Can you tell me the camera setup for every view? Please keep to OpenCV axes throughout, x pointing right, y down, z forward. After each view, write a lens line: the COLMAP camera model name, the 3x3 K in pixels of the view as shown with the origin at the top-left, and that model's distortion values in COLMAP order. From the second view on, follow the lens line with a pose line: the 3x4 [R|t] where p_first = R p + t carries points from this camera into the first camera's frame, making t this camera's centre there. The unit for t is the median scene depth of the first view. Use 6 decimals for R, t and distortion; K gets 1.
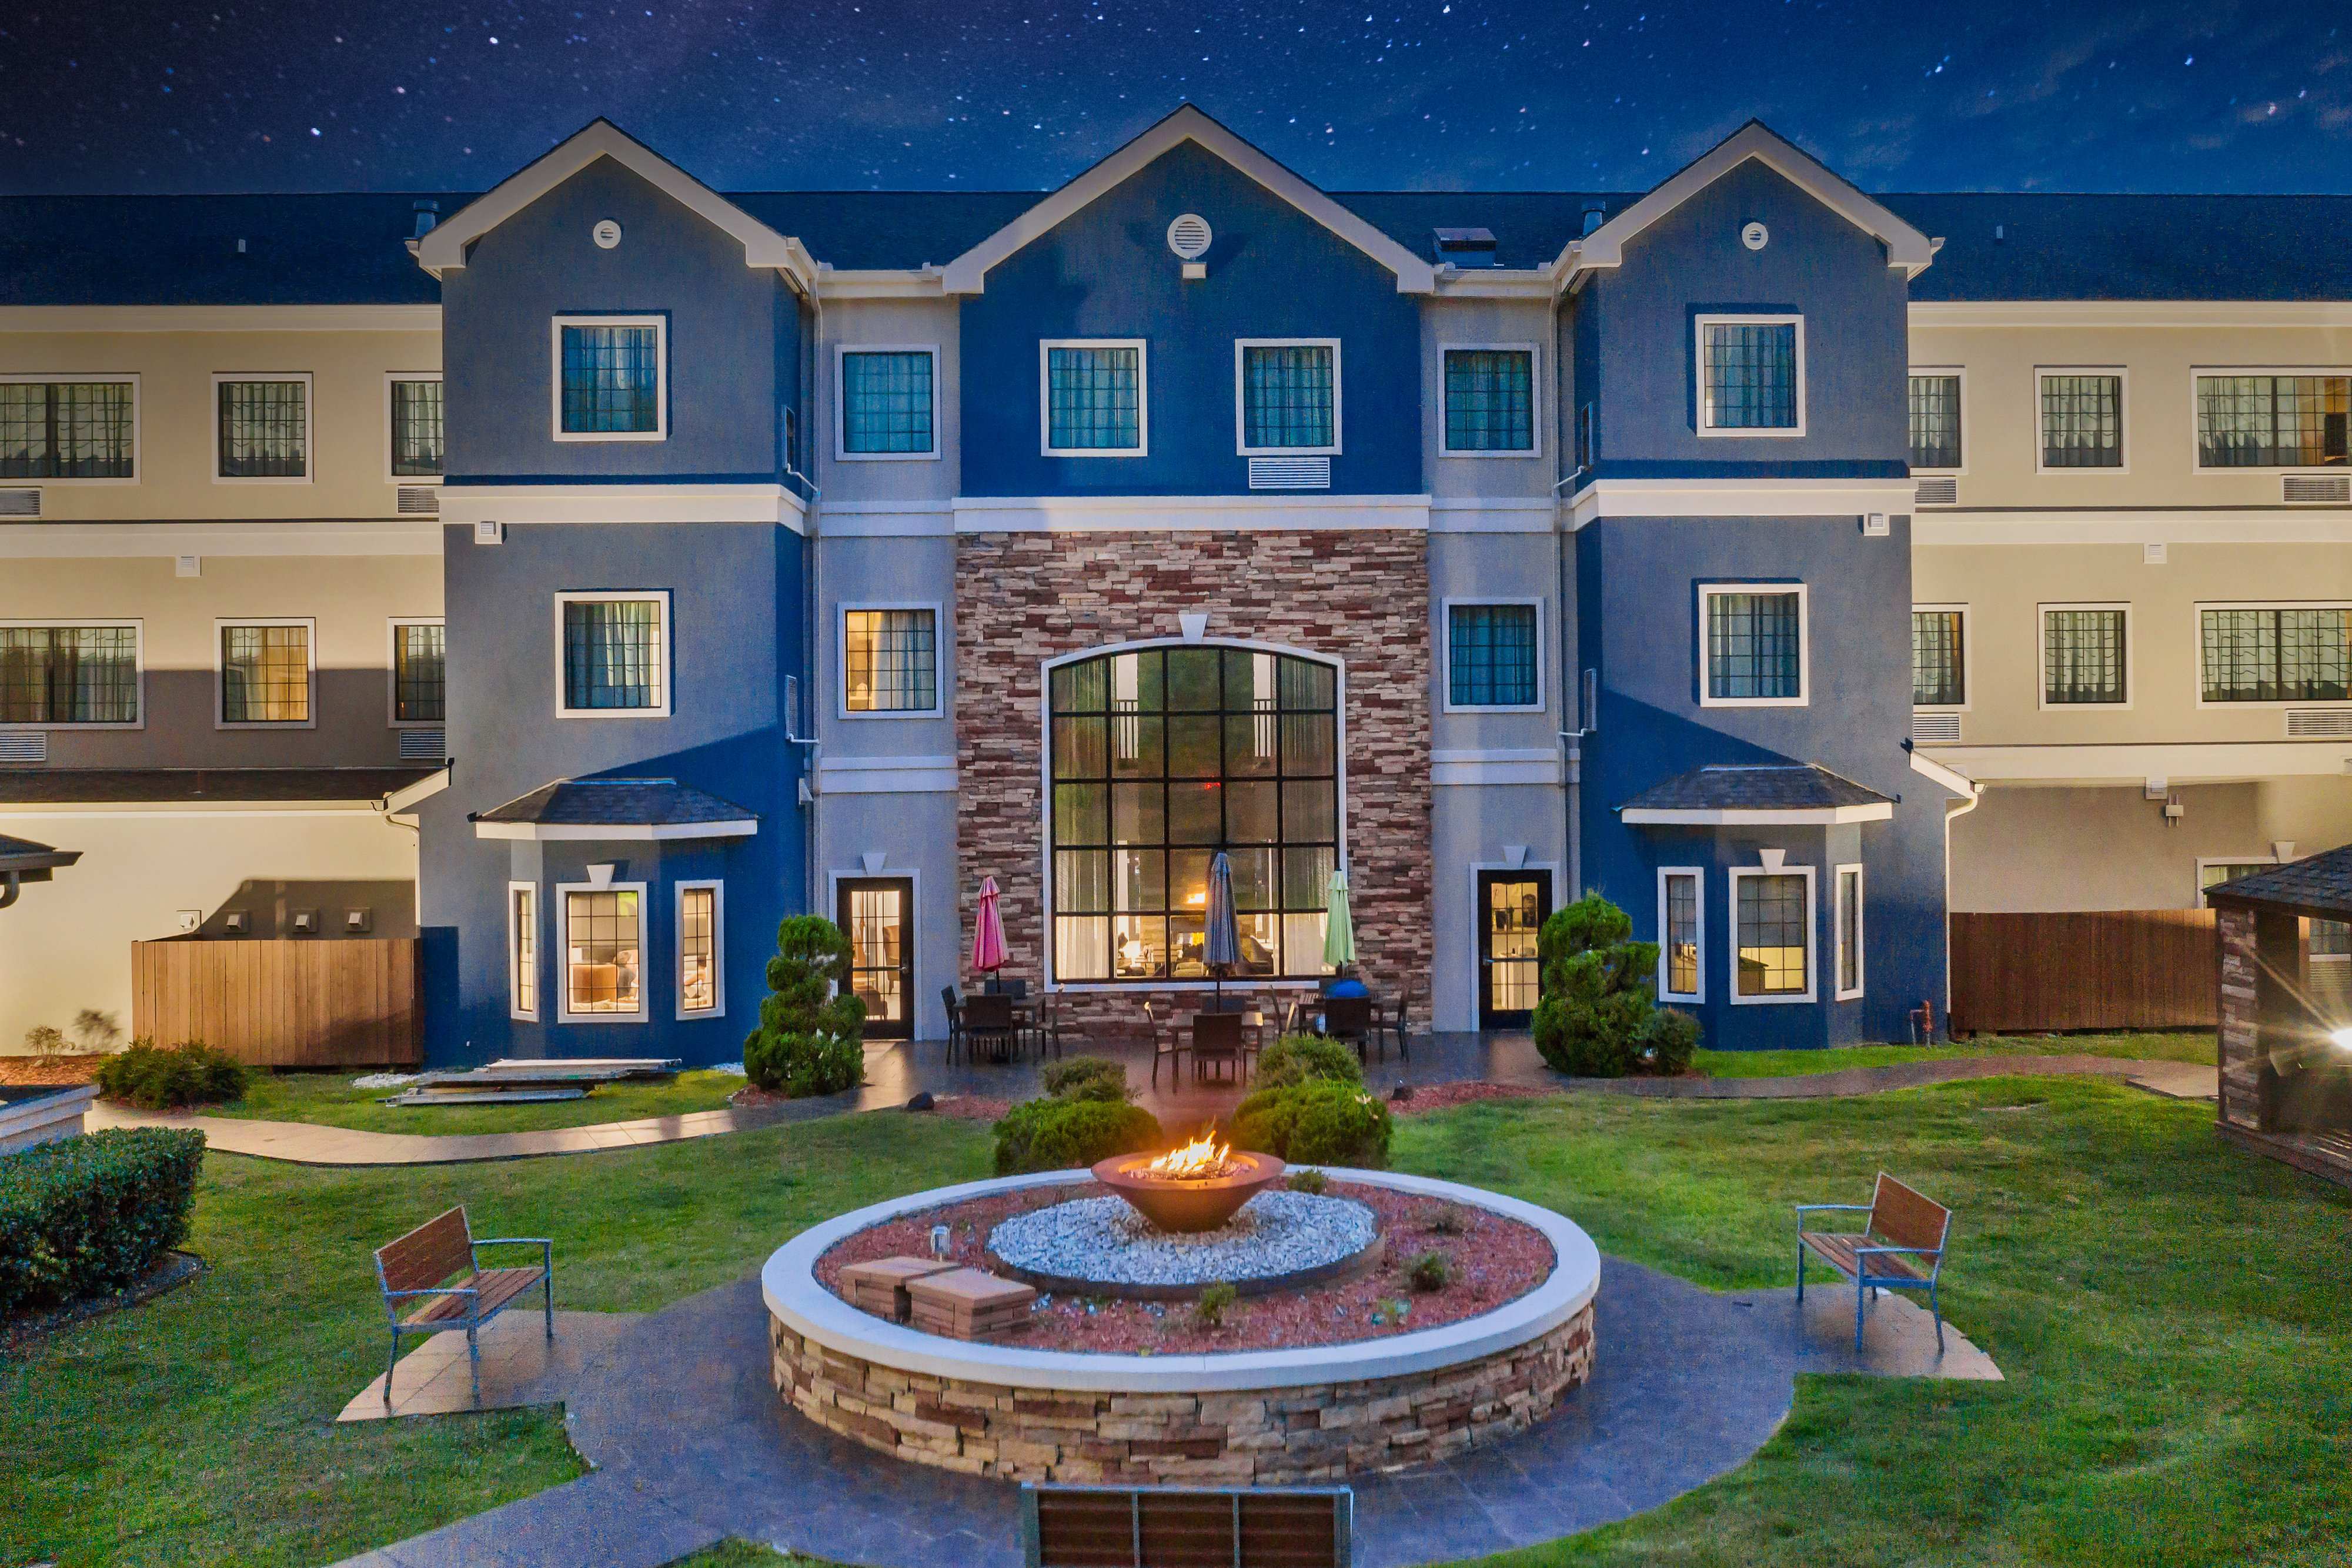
lens RADIAL K [[1956.4, 0, 1279.0], [0, 1956.4, 772.0], [0, 0, 1]] dist [-0.013659, 0.004601]
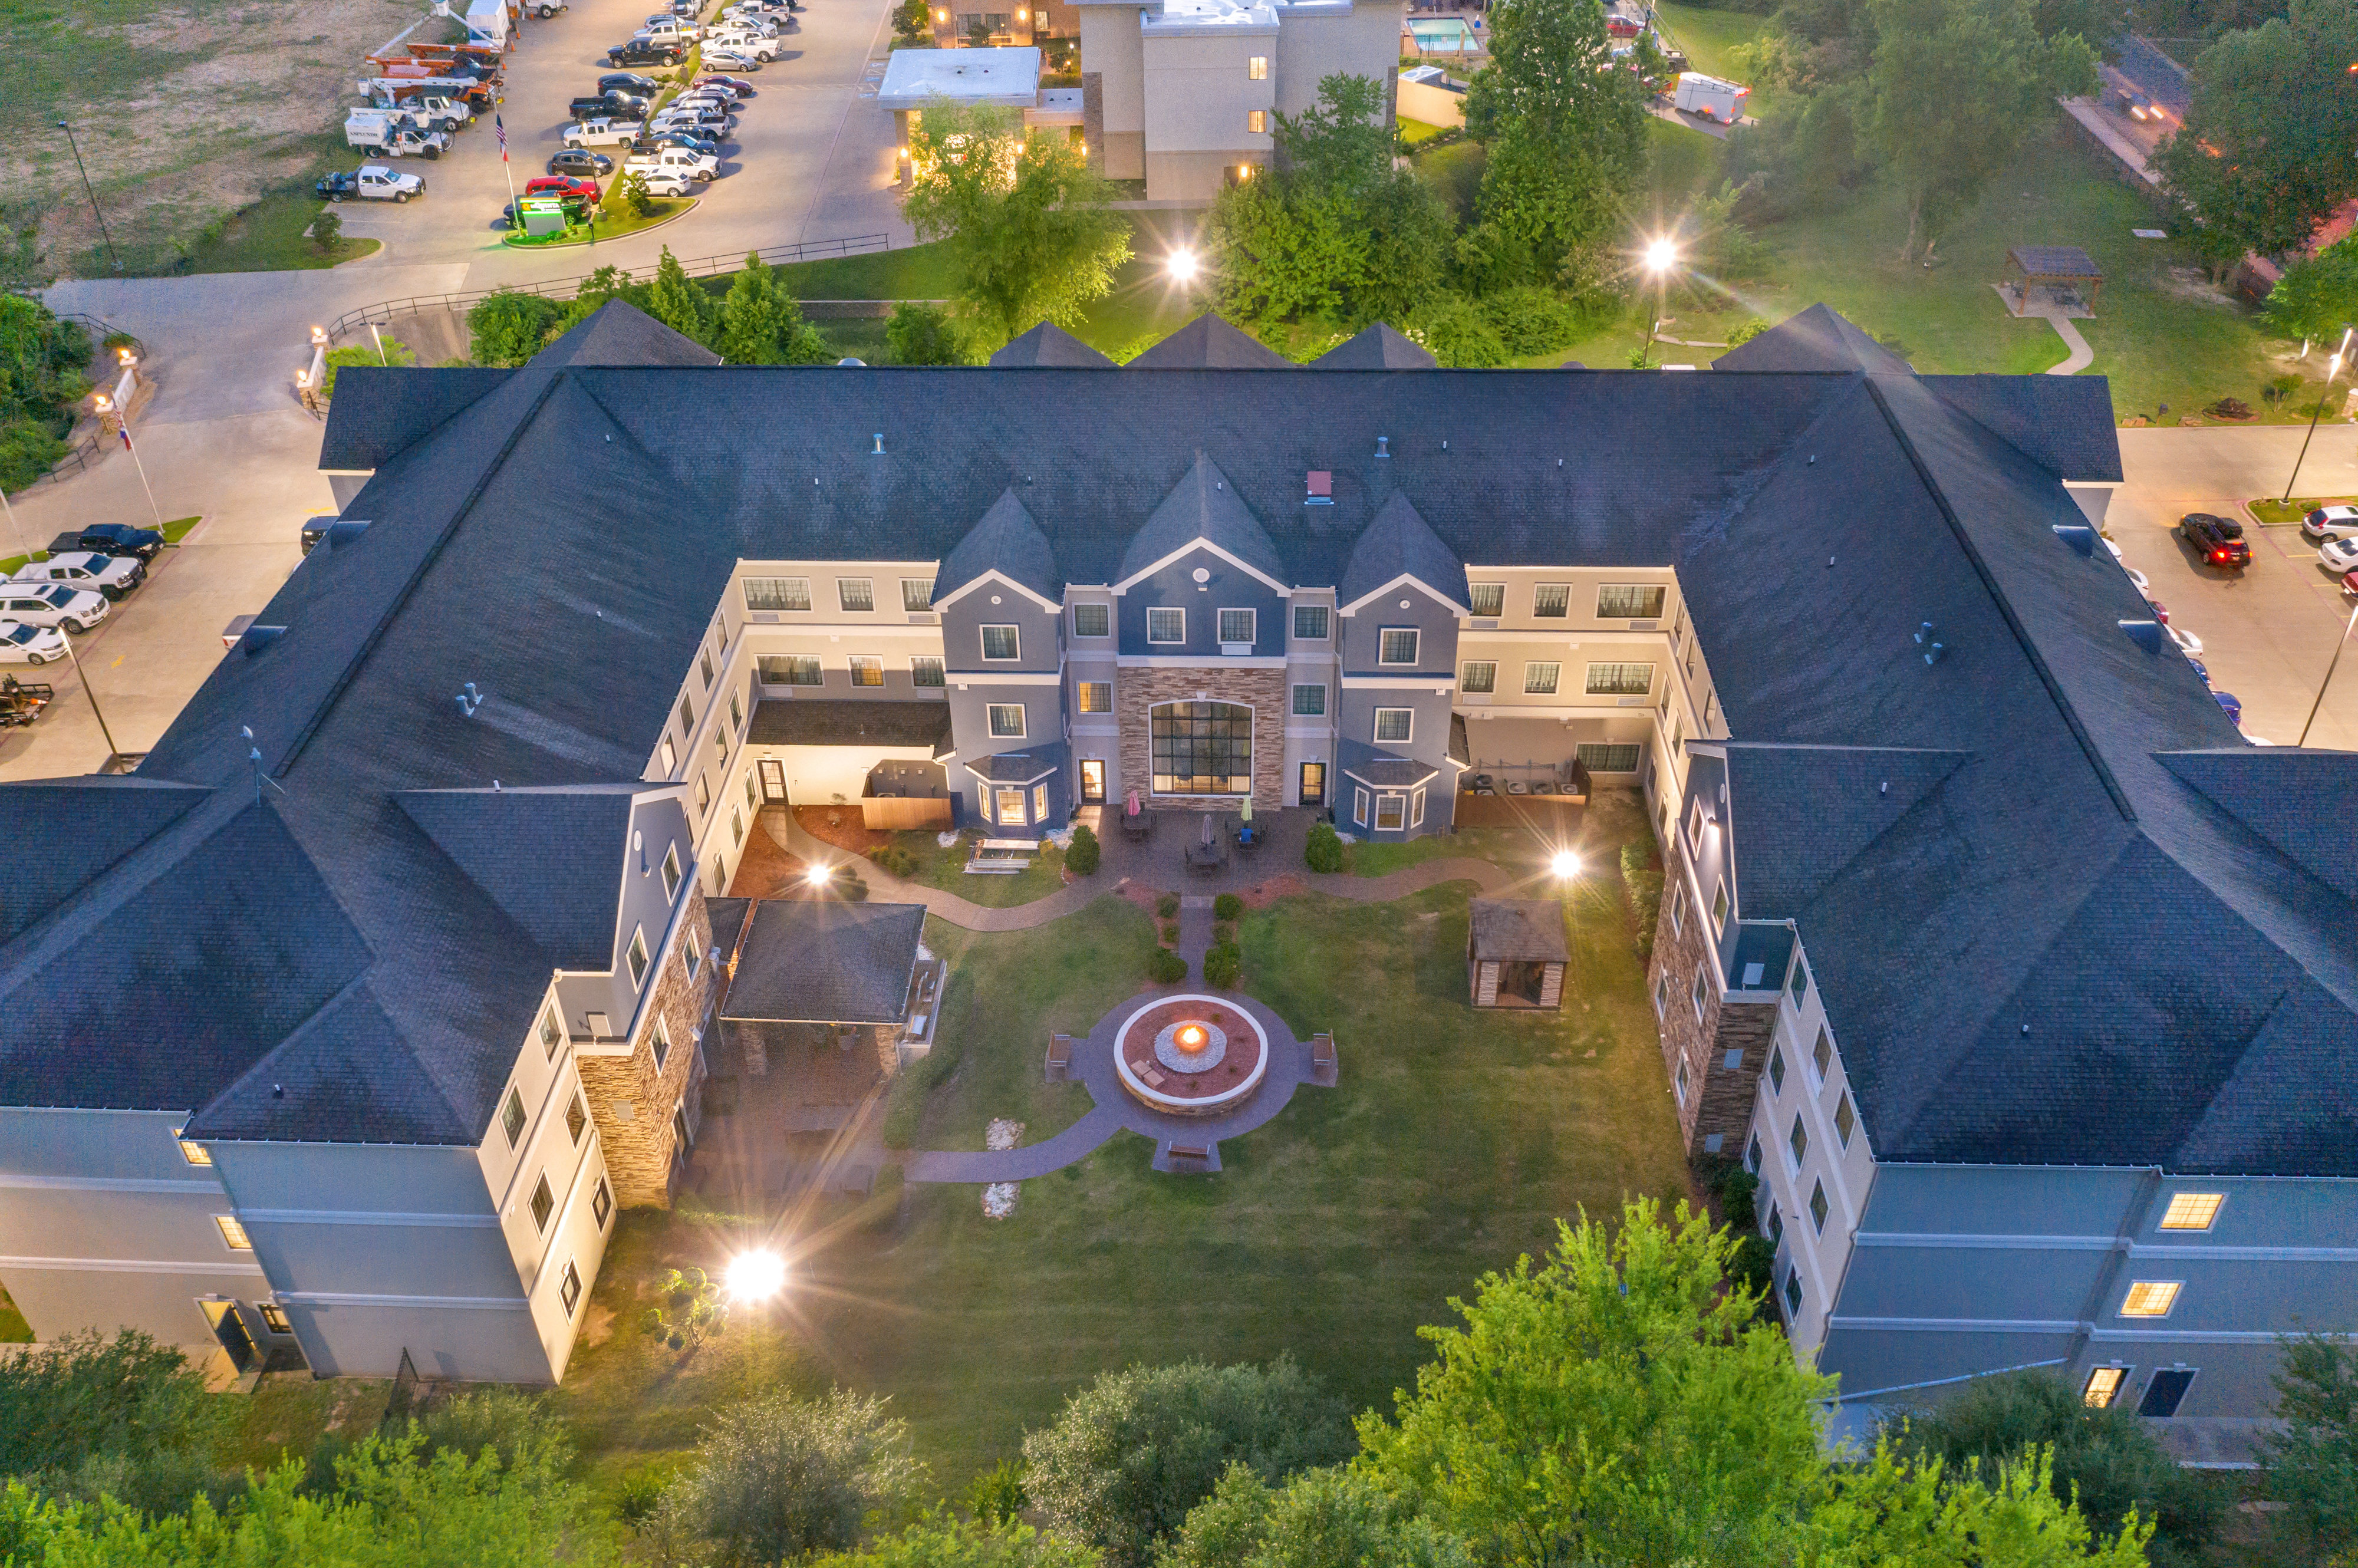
lens RADIAL K [[1961.5, 0, 1176.1], [0, 1961.5, 783.9], [0, 0, 1]] dist [-0.013659, 0.004601]
pose [[0.996866, 0.049281, -0.061879, 0.101376], [-0.000464, 0.785866, 0.618397, -1.726729], [0.079104, -0.616431, 0.783426, -1.303988]]
